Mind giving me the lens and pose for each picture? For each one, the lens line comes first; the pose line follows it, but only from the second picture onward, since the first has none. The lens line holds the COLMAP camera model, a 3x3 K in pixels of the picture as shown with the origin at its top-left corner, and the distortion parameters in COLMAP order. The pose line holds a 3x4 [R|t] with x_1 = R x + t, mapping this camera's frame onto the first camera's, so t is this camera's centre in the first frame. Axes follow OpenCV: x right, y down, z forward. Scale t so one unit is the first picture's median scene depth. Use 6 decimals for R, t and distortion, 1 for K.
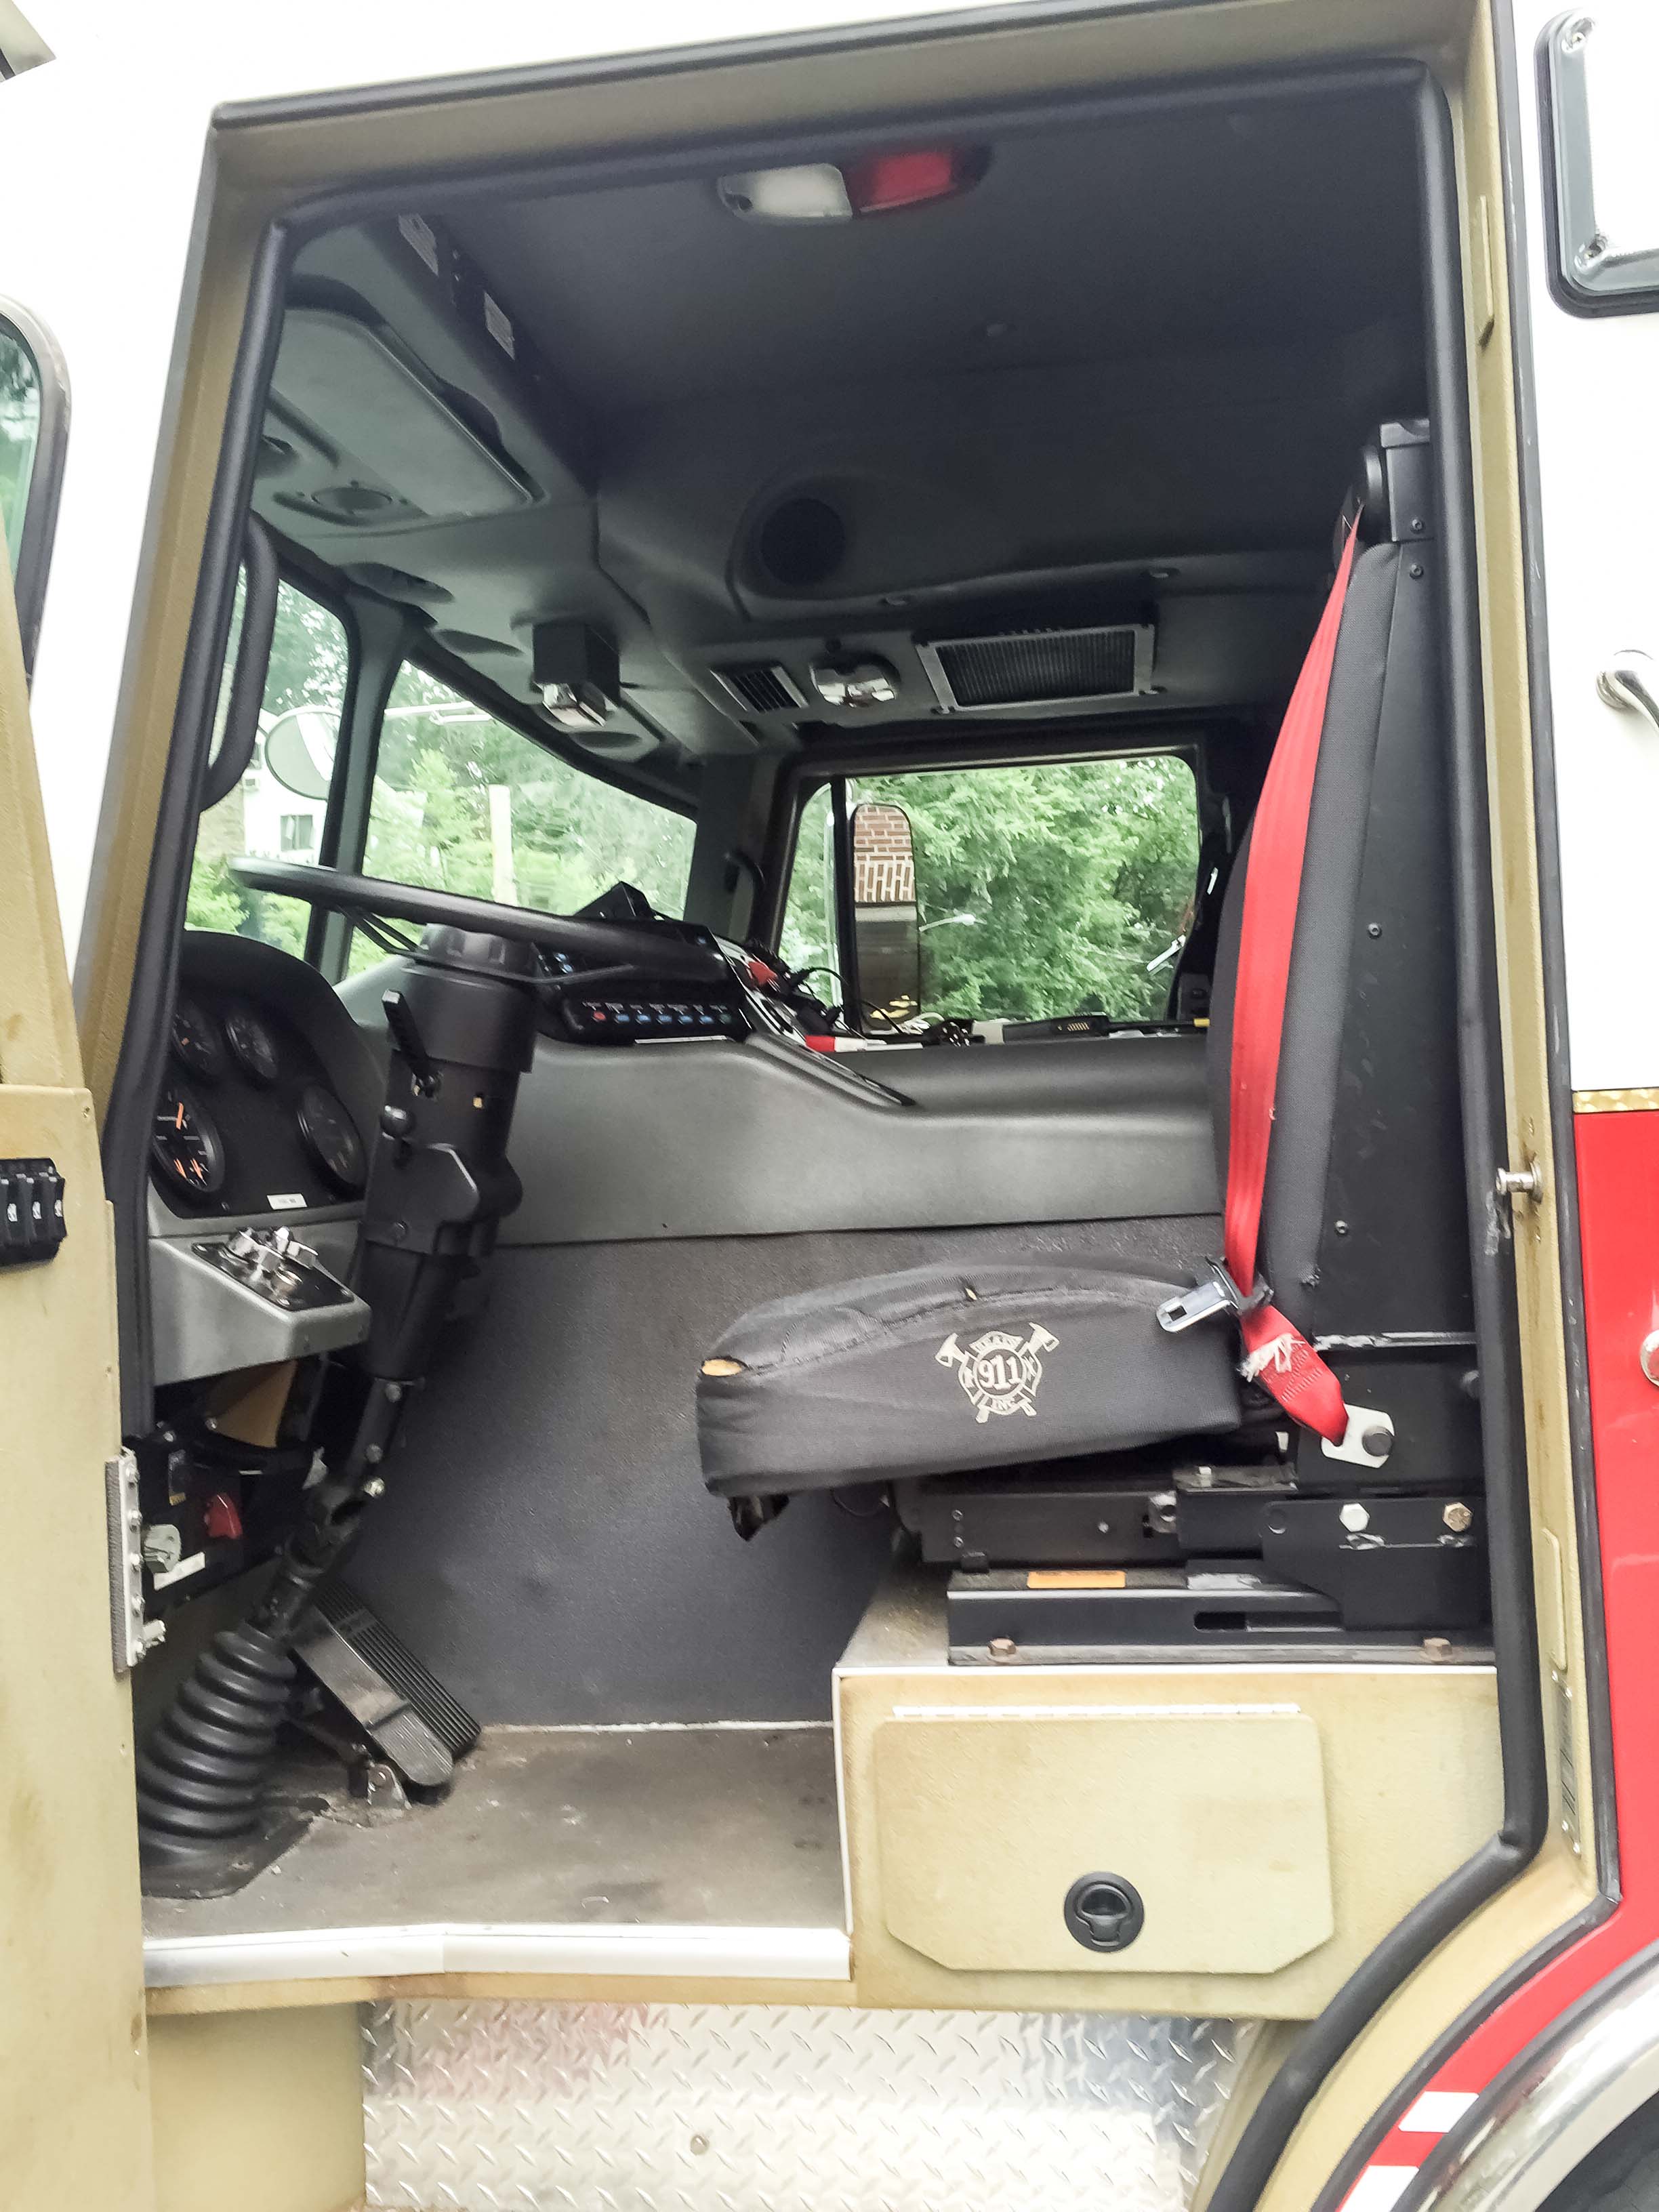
lens RADIAL K [[1922.5, 0, 829.5], [0, 1922.5, 1106.0], [0, 0, 1]] dist [0.095421, -0.136958]
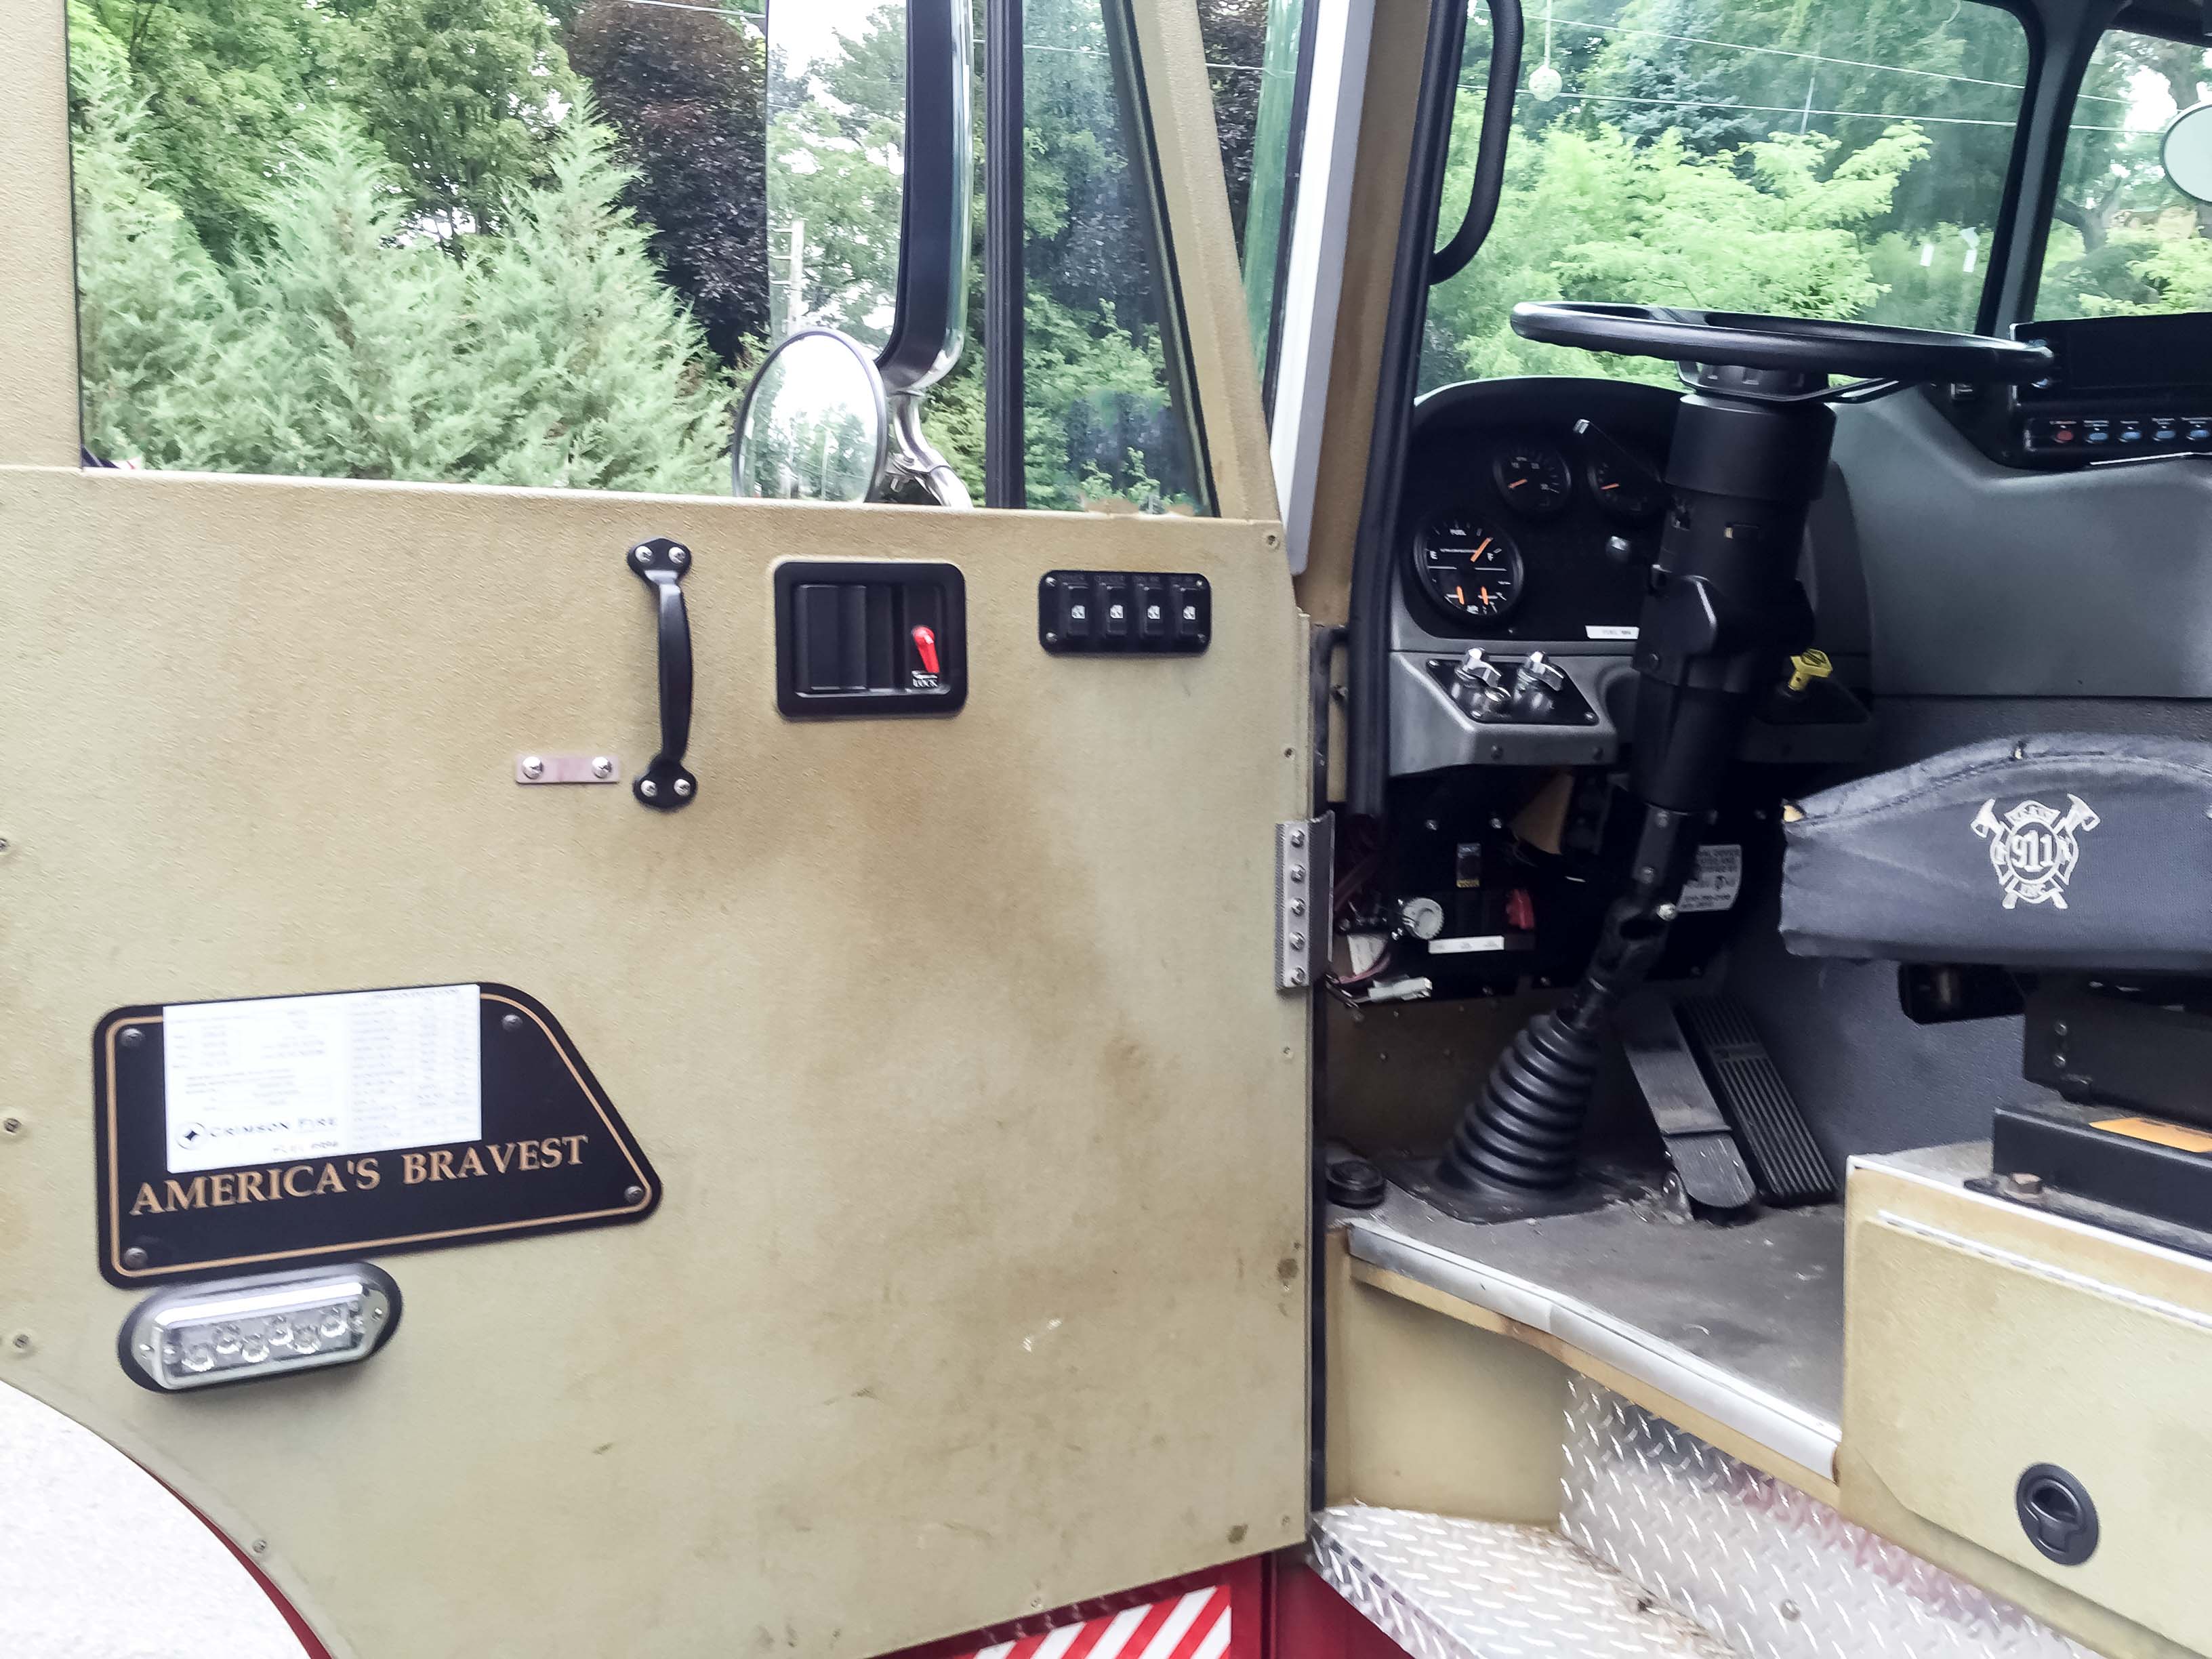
lens RADIAL K [[1922.5, 0, 1111.7], [0, 1922.5, 823.3], [0, 0, 1]] dist [0.095421, -0.136958]
pose [[0.529192, 0.110062, -0.841334, 0.567040], [-0.009326, 0.992246, 0.123938, 0.028954], [0.848451, -0.057740, 0.526115, 0.243091]]
